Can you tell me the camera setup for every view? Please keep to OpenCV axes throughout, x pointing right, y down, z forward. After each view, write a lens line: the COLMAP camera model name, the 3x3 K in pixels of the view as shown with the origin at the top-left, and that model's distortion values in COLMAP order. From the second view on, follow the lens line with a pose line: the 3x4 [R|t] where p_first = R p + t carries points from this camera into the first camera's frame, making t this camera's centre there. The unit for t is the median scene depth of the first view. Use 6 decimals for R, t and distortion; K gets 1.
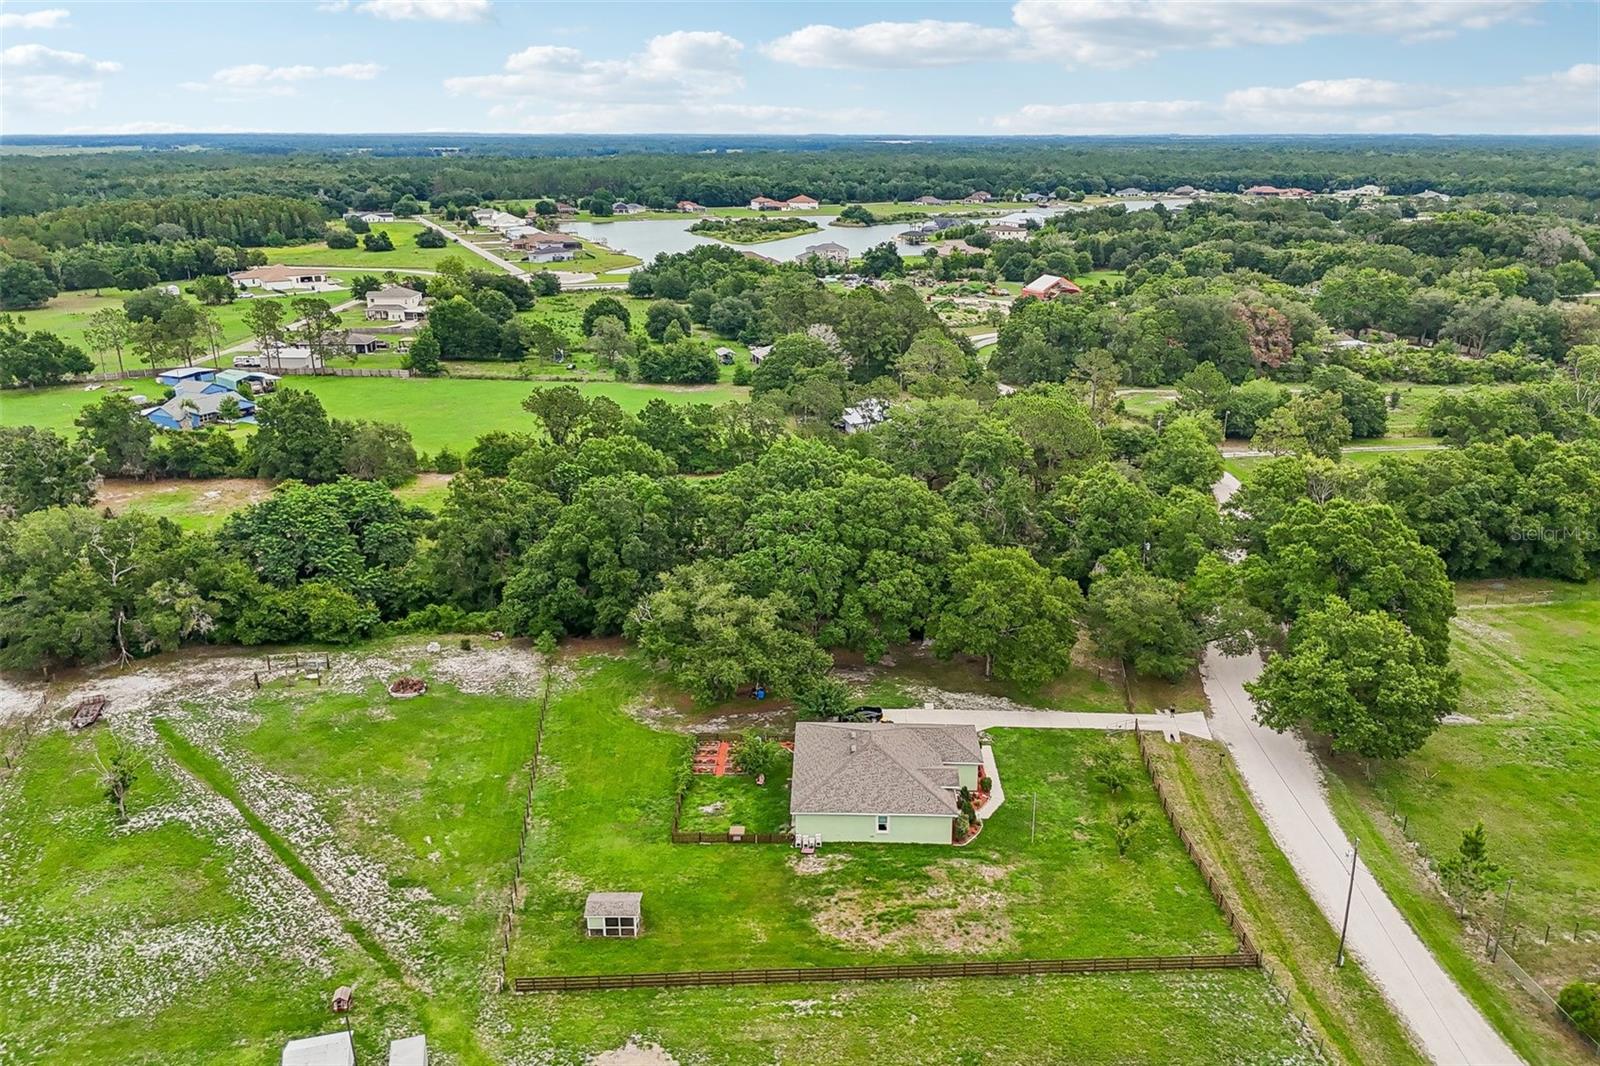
lens RADIAL K [[1175.3, 0, 800.0], [0, 1175.3, 533.0], [0, 0, 1]] dist [0.068990, -0.064970]
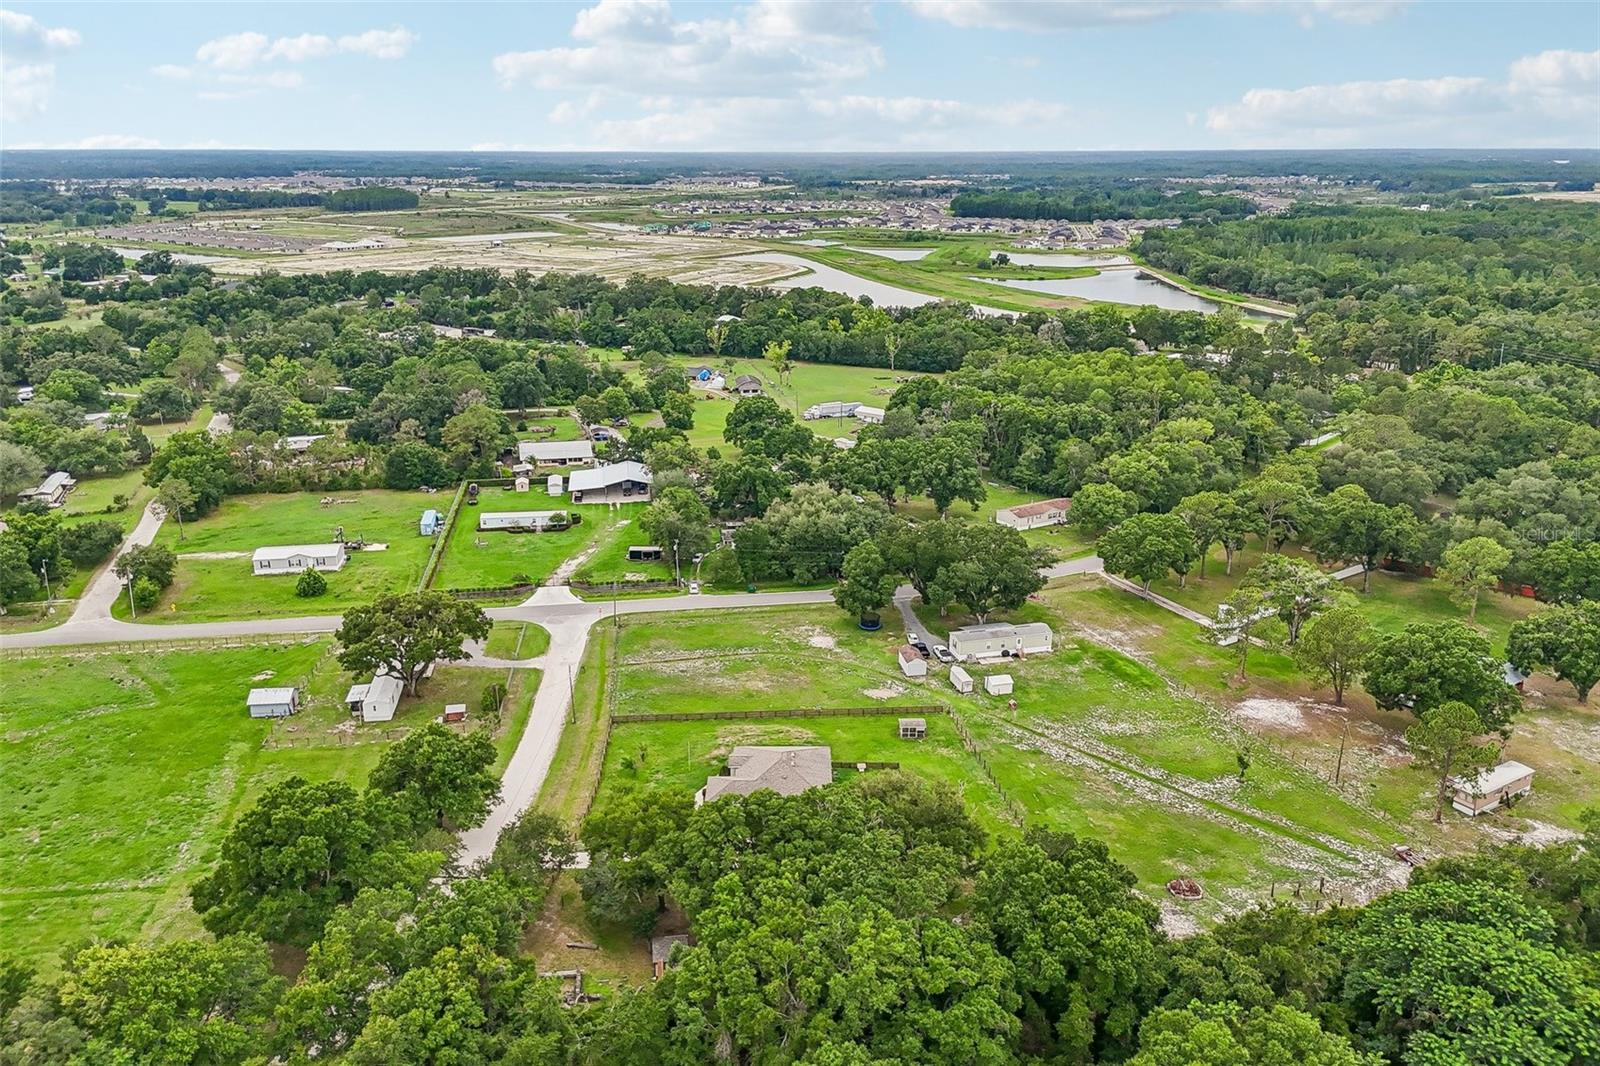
lens RADIAL K [[1185.9, 0, 792.0], [0, 1185.9, 596.4], [0, 0, 1]] dist [0.079515, -0.086079]
pose [[-0.999698, 0.010547, -0.022196, 0.067615], [-0.006156, 0.766926, 0.641706, -0.858096], [0.023791, 0.641649, -0.766629, 1.786827]]
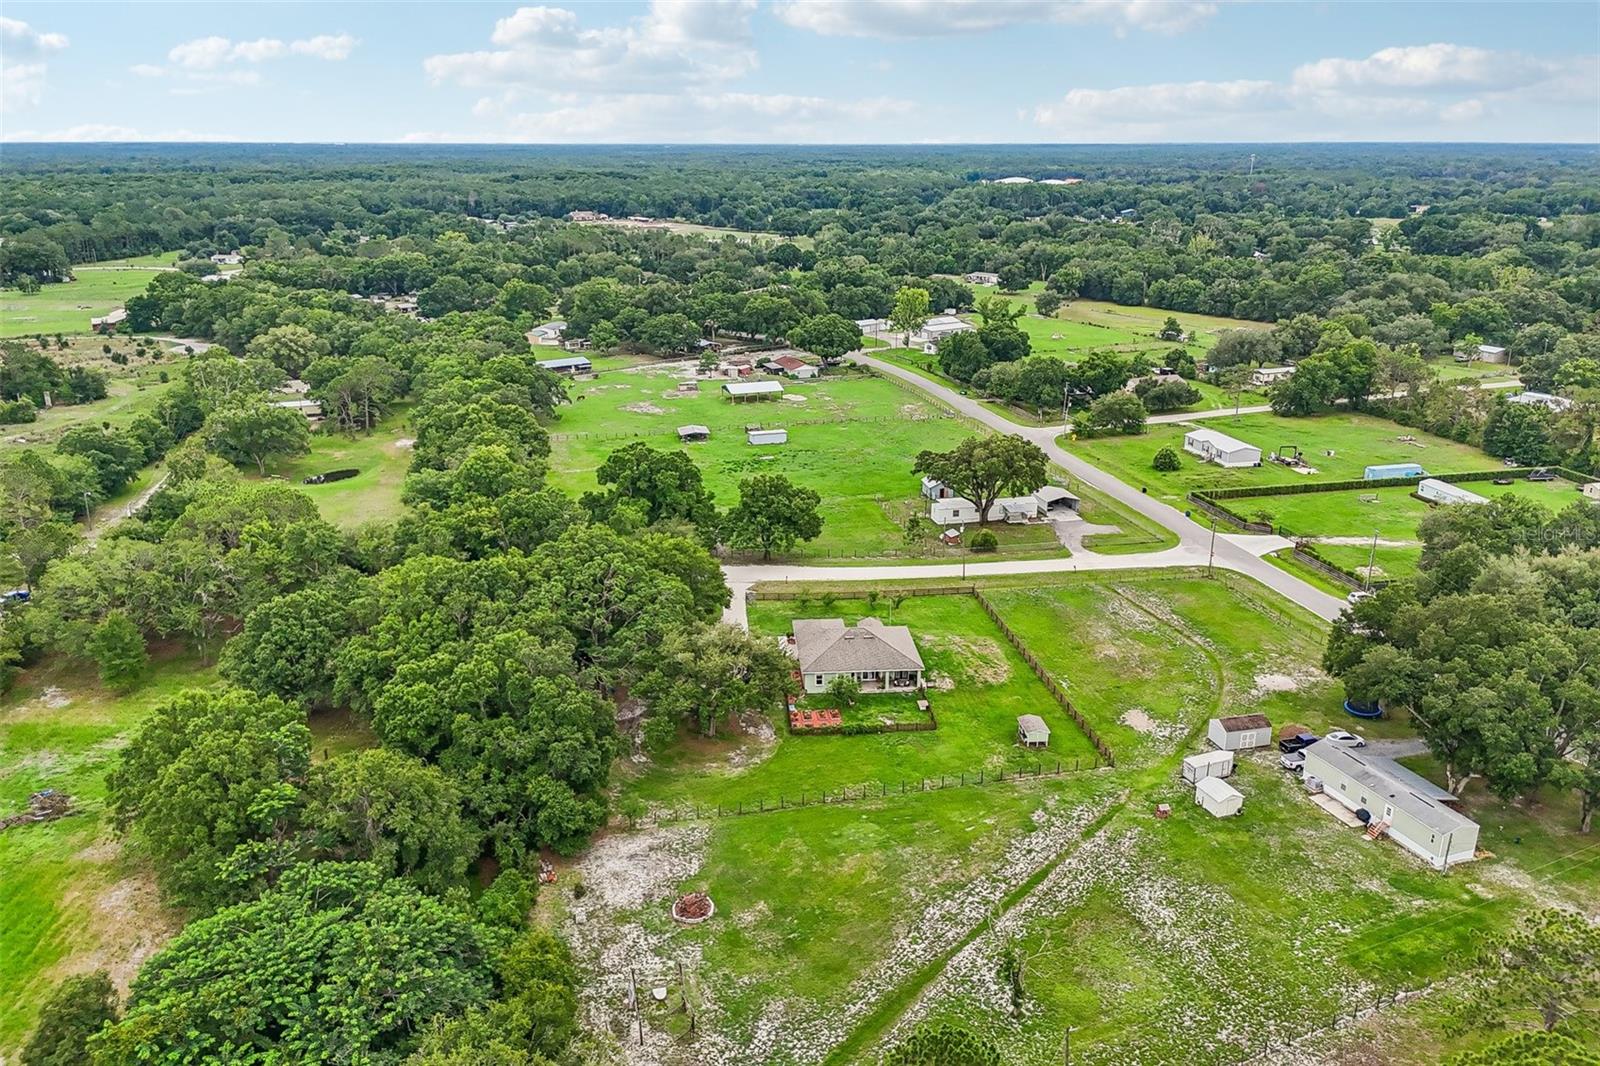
lens RADIAL K [[1218.2, 0, 786.2], [0, 1218.2, 495.1], [0, 0, 1]] dist [0.078945, -0.084238]
pose [[-0.099645, -0.282449, 0.954093, -1.159812], [0.319515, 0.899002, 0.299509, -0.399465], [-0.942327, 0.334692, 0.000666, 0.889029]]
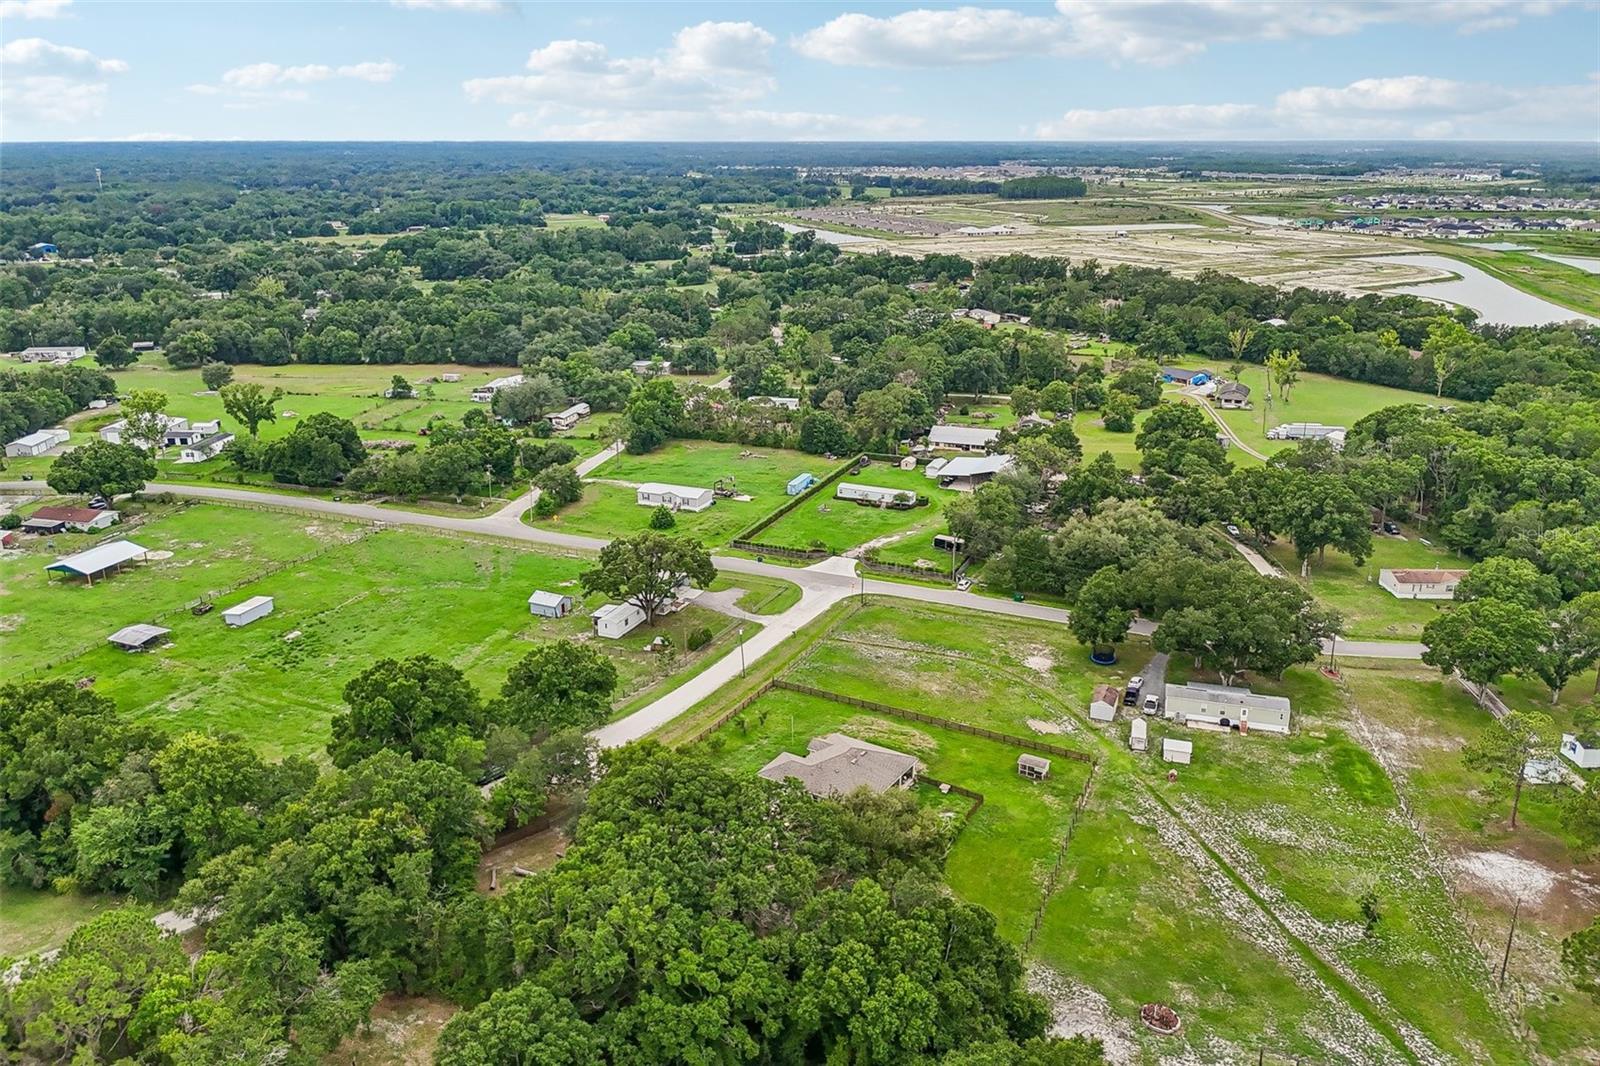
lens RADIAL K [[1188.6, 0, 800.5], [0, 1188.6, 567.9], [0, 0, 1]] dist [0.070383, -0.081954]
pose [[-0.861090, -0.174259, 0.477658, -0.510311], [0.166304, 0.791237, 0.588461, -0.821378], [-0.480486, 0.586155, -0.652347, 1.653668]]
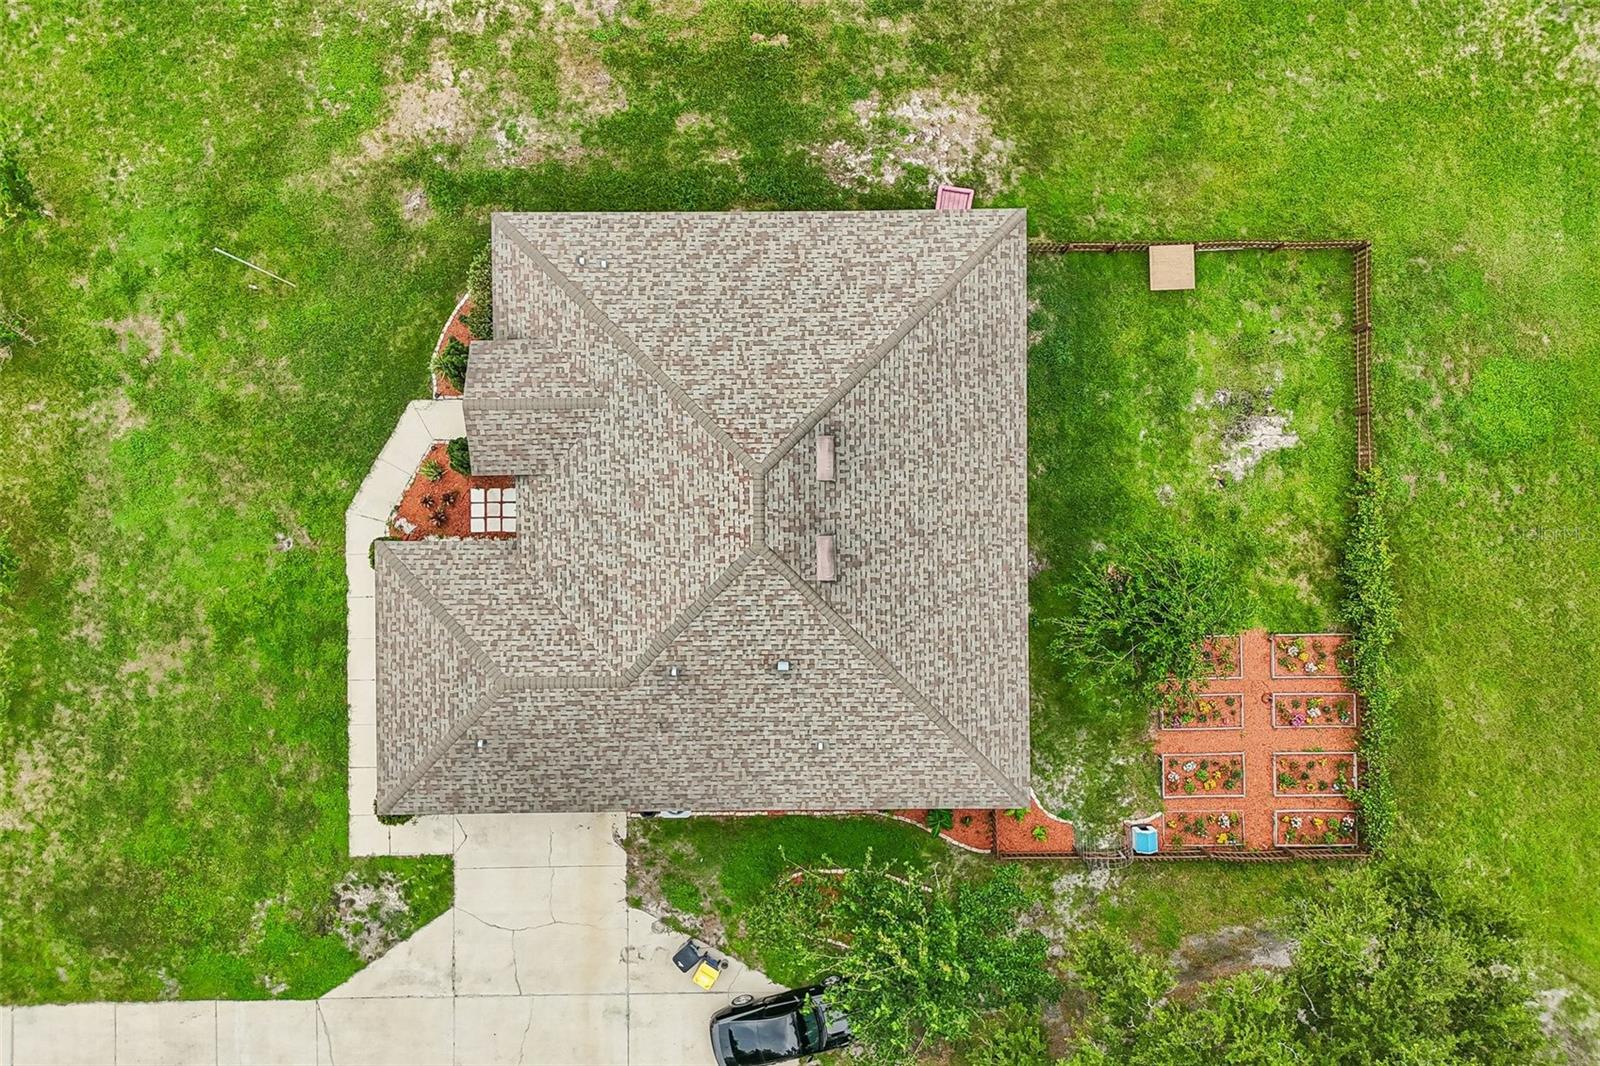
lens RADIAL K [[1175.3, 0, 800.0], [0, 1175.3, 533.0], [0, 0, 1]] dist [0.068990, -0.064970]
pose [[-0.999294, 0.037497, -0.002362, 0.045625], [-0.014488, -0.326567, 0.945063, -0.070653], [0.034666, 0.944430, 0.326879, 0.794696]]
